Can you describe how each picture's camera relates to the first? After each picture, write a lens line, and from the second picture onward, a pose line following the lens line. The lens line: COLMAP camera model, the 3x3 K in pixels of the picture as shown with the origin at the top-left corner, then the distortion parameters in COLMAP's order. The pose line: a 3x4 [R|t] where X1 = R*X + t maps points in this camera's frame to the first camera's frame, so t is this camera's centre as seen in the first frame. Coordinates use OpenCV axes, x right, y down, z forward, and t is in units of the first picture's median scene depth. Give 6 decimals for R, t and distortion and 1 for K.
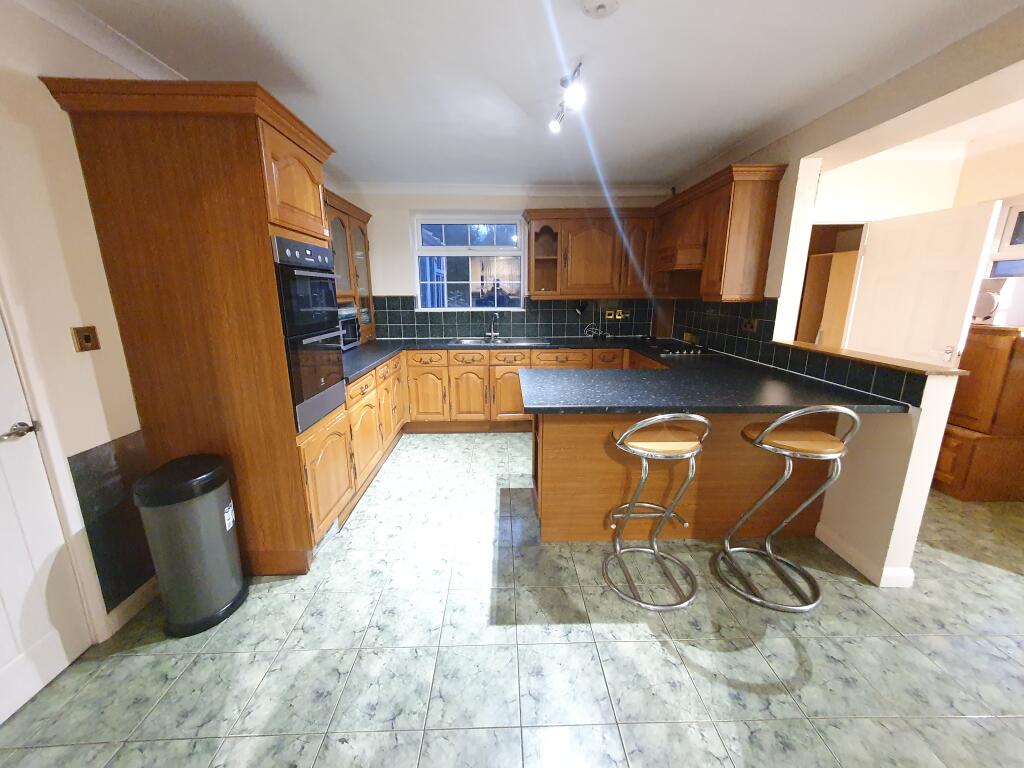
lens RADIAL K [[400.6, 0, 510.8], [0, 400.6, 385.9], [0, 0, 1]] dist [0.001612, -0.000111]
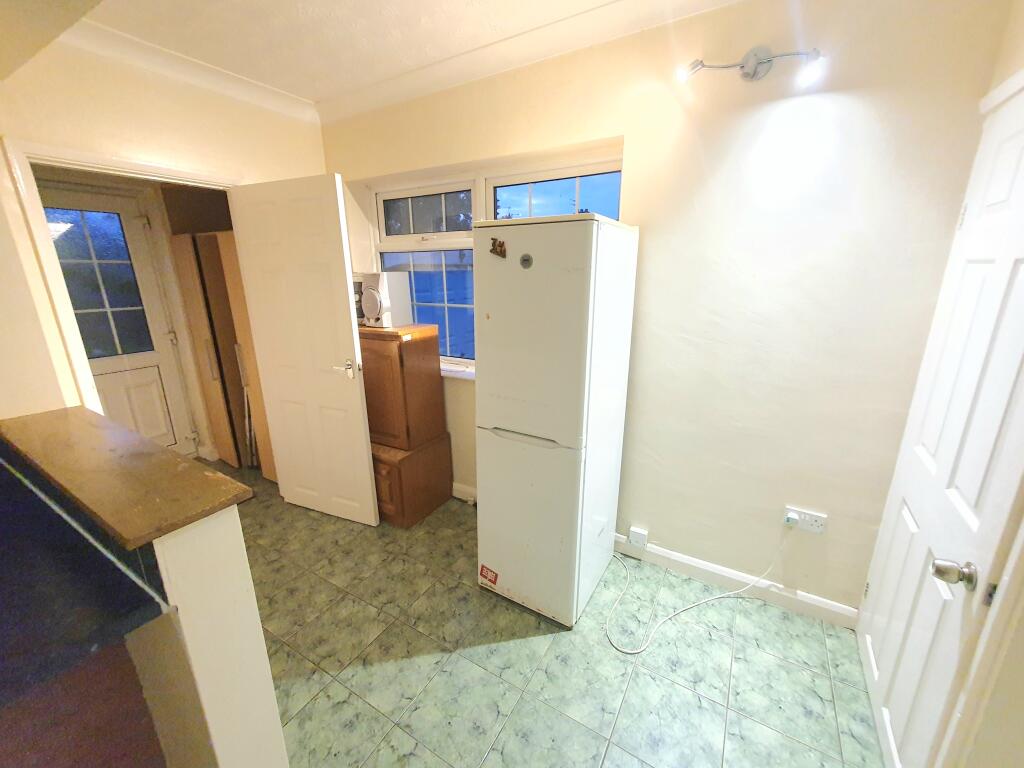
lens RADIAL K [[400.6, 0, 510.8], [0, 400.6, 385.9], [0, 0, 1]] dist [0.001612, -0.000111]
pose [[0.524783, -0.237576, 0.817411, 0.609086], [0.198857, 0.967909, 0.153649, -0.107422], [-0.827682, 0.081916, 0.555186, 0.302524]]
